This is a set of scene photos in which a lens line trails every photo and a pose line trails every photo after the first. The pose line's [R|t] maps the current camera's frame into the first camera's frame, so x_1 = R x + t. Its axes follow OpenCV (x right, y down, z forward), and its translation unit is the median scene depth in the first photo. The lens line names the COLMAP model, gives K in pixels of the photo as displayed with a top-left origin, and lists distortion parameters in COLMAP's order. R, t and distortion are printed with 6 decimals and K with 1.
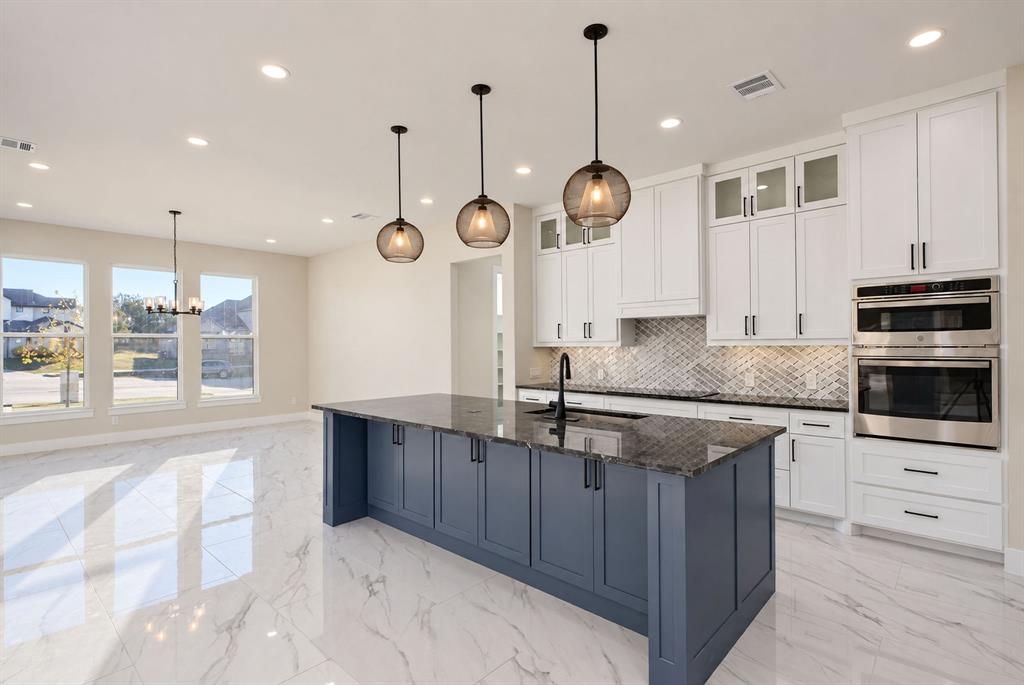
lens RADIAL K [[492.8, 0, 512.0], [0, 492.8, 342.5], [0, 0, 1]] dist [-0.002348, 0.000190]
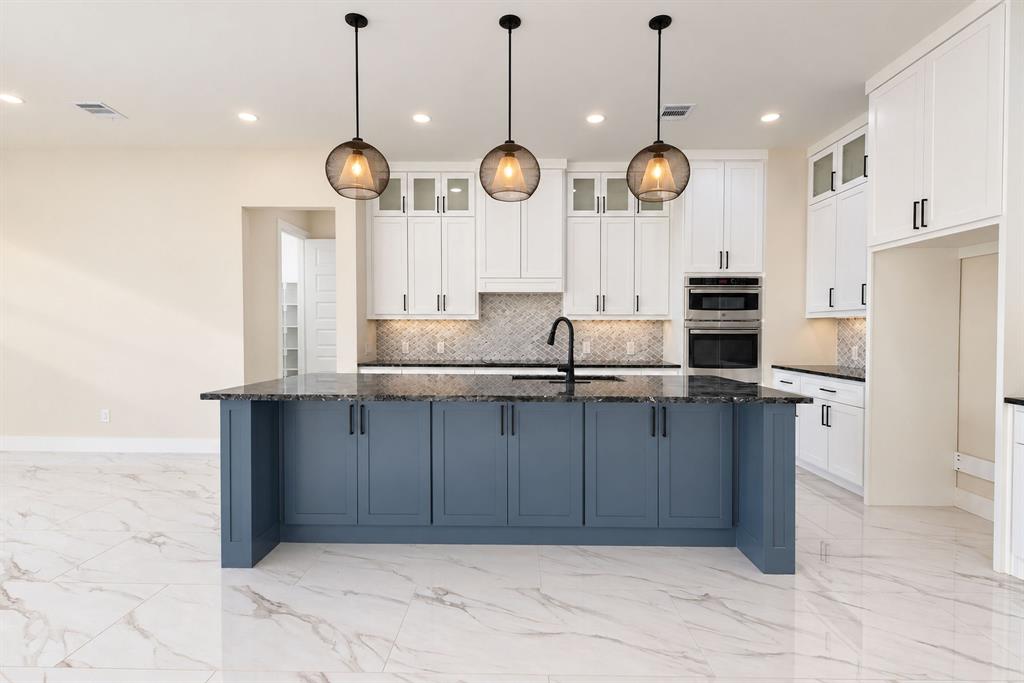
lens RADIAL K [[492.8, 0, 512.0], [0, 492.8, 341.5], [0, 0, 1]] dist [-0.002348, 0.000190]
pose [[0.748527, -0.003434, 0.663096, -0.601269], [-0.011416, 0.999772, 0.018065, 0.048981], [-0.663006, -0.021092, 0.748316, 0.281878]]
